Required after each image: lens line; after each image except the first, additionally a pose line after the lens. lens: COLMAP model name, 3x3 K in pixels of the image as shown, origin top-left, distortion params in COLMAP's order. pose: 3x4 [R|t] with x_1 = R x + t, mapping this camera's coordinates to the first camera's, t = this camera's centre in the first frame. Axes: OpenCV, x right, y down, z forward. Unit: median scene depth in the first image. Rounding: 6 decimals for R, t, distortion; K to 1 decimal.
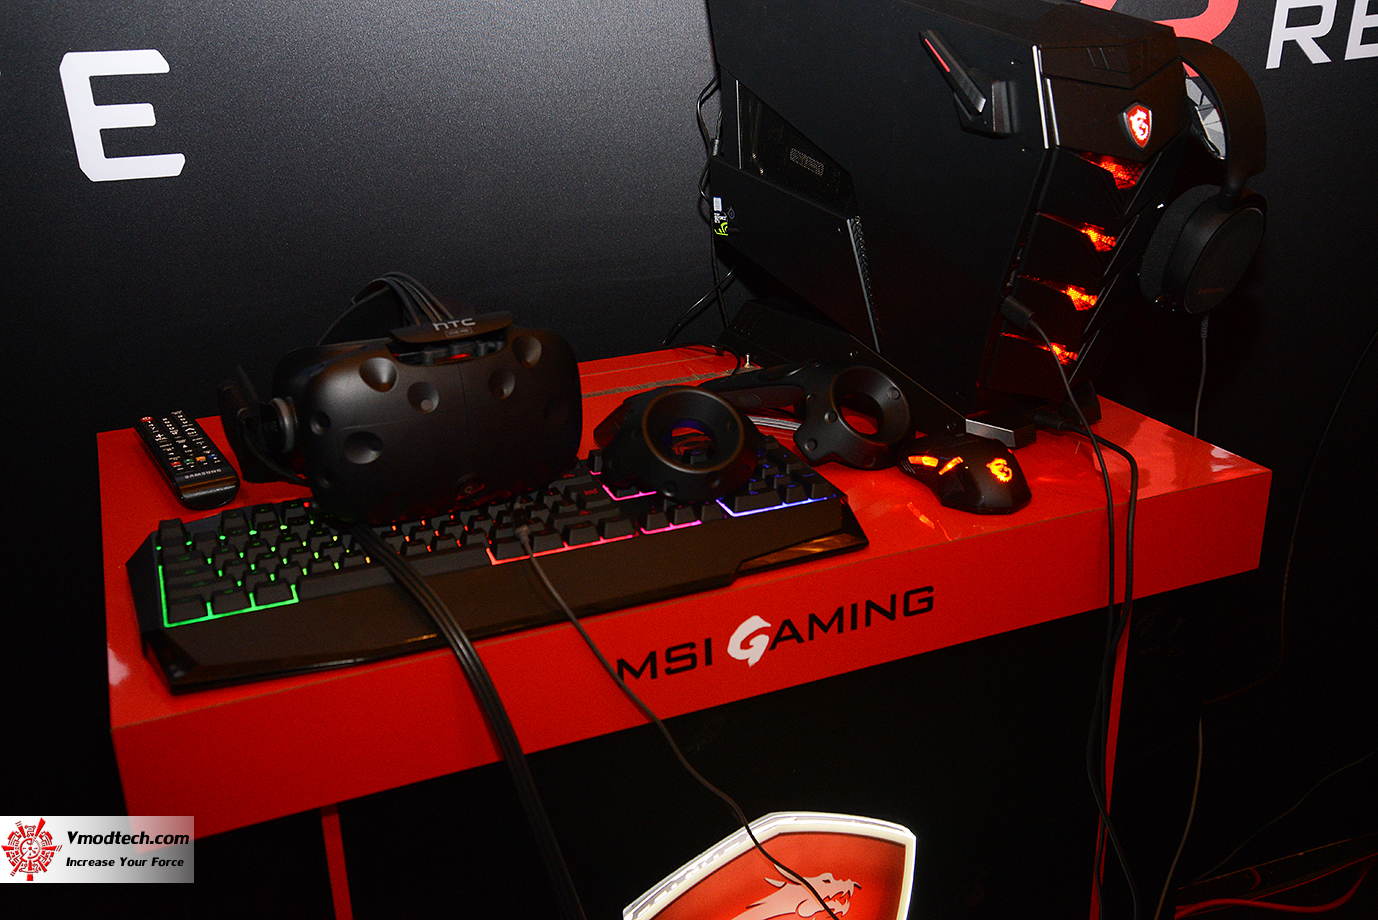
lens RADIAL K [[1317.2, 0, 689.0], [0, 1317.2, 460.0], [0, 0, 1]] dist [0.071176, 0.002035]
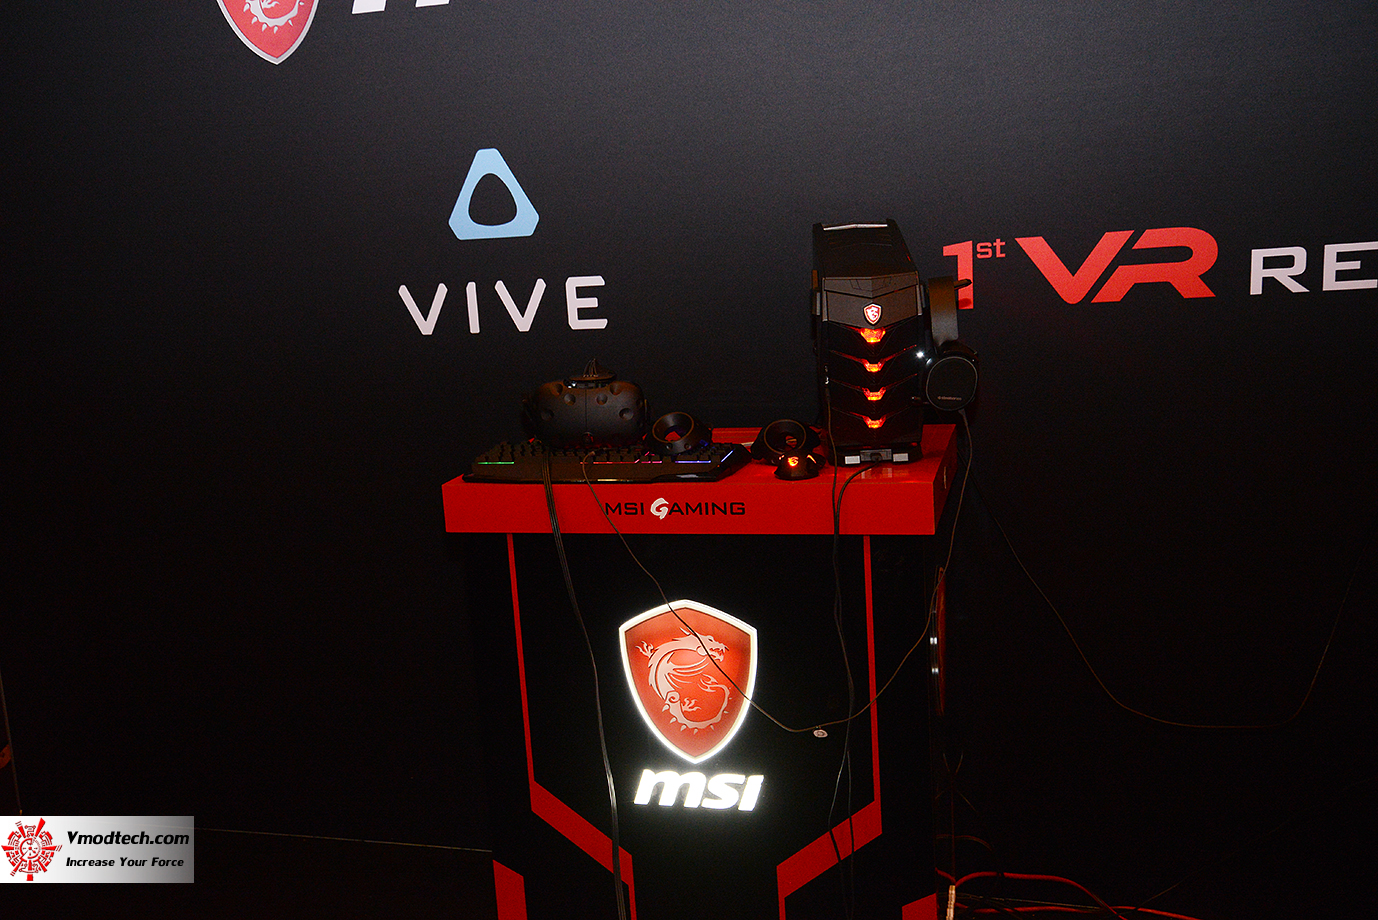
lens RADIAL K [[1317.2, 0, 689.0], [0, 1317.2, 460.0], [0, 0, 1]] dist [0.071176, 0.002035]
pose [[0.794167, 0.096100, -0.600053, 1.474490], [-0.188423, 0.977694, -0.092797, 0.252696], [0.577750, 0.186761, 0.794560, -0.891220]]
